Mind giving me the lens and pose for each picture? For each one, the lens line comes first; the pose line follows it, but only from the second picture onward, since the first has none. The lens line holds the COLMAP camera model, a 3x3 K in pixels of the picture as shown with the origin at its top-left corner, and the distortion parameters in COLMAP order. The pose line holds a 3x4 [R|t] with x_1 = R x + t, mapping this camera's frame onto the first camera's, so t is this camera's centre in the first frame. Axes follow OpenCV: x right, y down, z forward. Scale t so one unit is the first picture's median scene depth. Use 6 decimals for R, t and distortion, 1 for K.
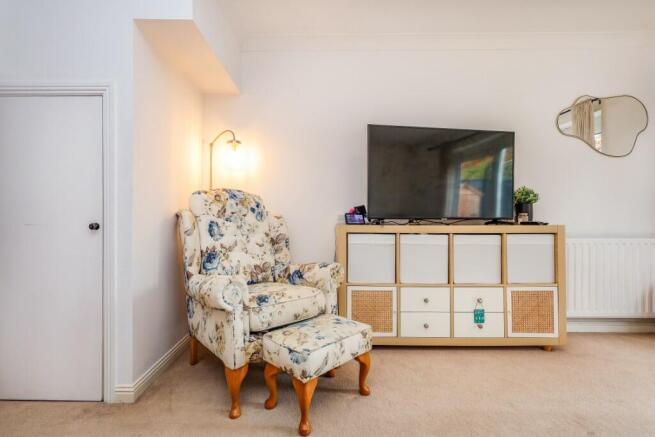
lens RADIAL K [[314.0, 0, 316.2], [0, 314.0, 217.2], [0, 0, 1]] dist [0.002158, -0.000395]
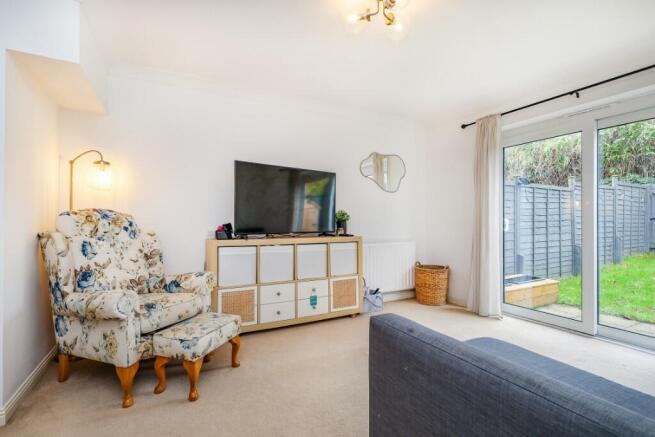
lens RADIAL K [[314.0, 0, 327.6], [0, 314.0, 217.7], [0, 0, 1]] dist [0.002158, -0.000395]
pose [[0.880407, 0.002540, 0.474213, -0.113063], [0.001683, 0.999963, -0.008481, -0.055206], [-0.474217, 0.008264, 0.880369, -0.309678]]
